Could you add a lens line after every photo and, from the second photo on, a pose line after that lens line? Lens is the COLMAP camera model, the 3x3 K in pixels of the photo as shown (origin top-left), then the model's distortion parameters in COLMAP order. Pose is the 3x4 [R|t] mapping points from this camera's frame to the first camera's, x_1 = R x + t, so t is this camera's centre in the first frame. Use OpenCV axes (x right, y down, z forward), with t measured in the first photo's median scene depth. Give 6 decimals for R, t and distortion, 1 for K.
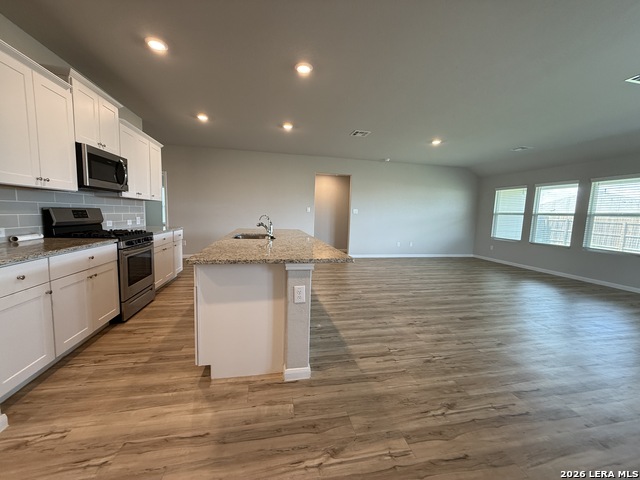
lens RADIAL K [[255.2, 0, 319.0], [0, 255.2, 240.8], [0, 0, 1]] dist [-0.000496, 0.000324]
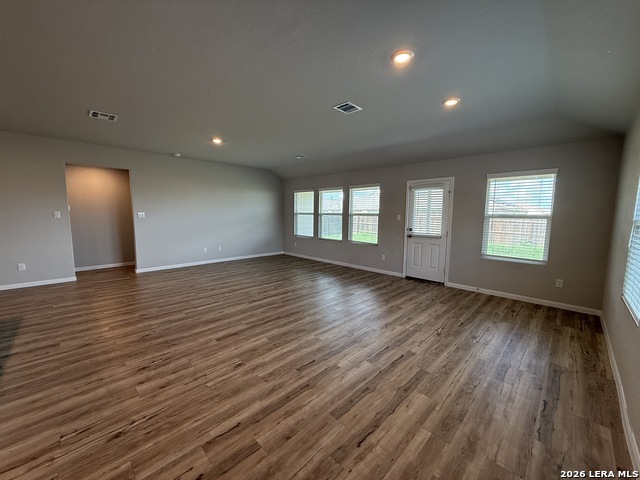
lens RADIAL K [[255.2, 0, 319.4], [0, 255.2, 239.2], [0, 0, 1]] dist [-0.000496, 0.000324]
pose [[0.835530, -0.078877, 0.543754, 0.375041], [0.073813, 0.996785, 0.031174, -0.049695], [-0.544464, 0.014089, 0.838666, 0.035942]]
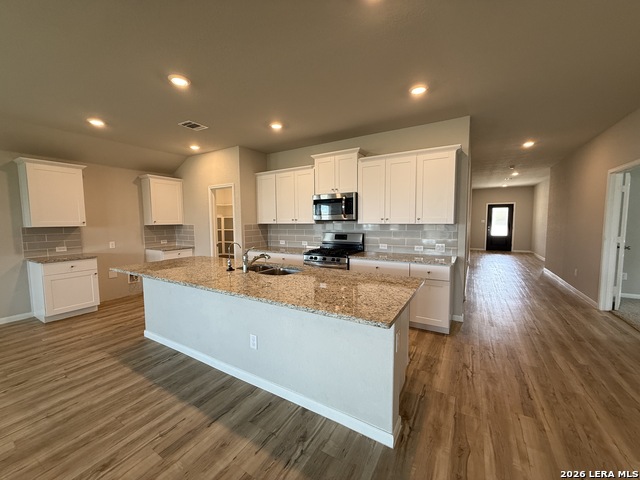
lens RADIAL K [[255.2, 0, 319.4], [0, 255.2, 240.2], [0, 0, 1]] dist [-0.000496, 0.000324]
pose [[-0.680021, 0.031508, -0.732515, 0.227486], [-0.088720, 0.988199, 0.124869, -0.227897], [0.727805, 0.149902, -0.669201, 1.663896]]
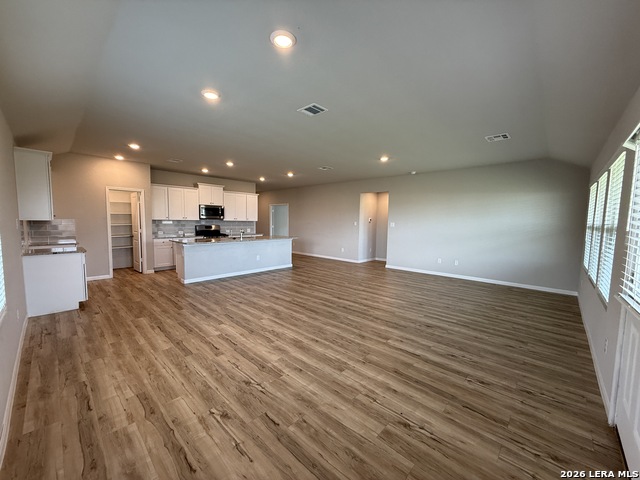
lens RADIAL K [[255.2, 0, 317.9], [0, 255.2, 238.8], [0, 0, 1]] dist [-0.000496, 0.000324]
pose [[0.570947, 0.037080, -0.820149, 1.867360], [-0.084185, 0.996358, -0.013559, -0.034845], [0.816660, 0.076786, 0.571989, 0.316037]]
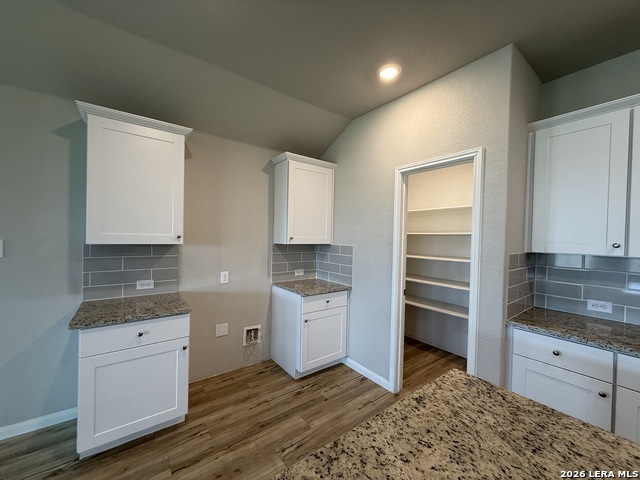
lens RADIAL K [[255.2, 0, 319.0], [0, 255.2, 240.0], [0, 0, 1]] dist [-0.000496, 0.000324]
pose [[-0.903371, -0.045316, -0.426459, 0.048290], [-0.094951, 0.990857, 0.095845, -0.141661], [0.418217, 0.127077, -0.899414, 0.693733]]
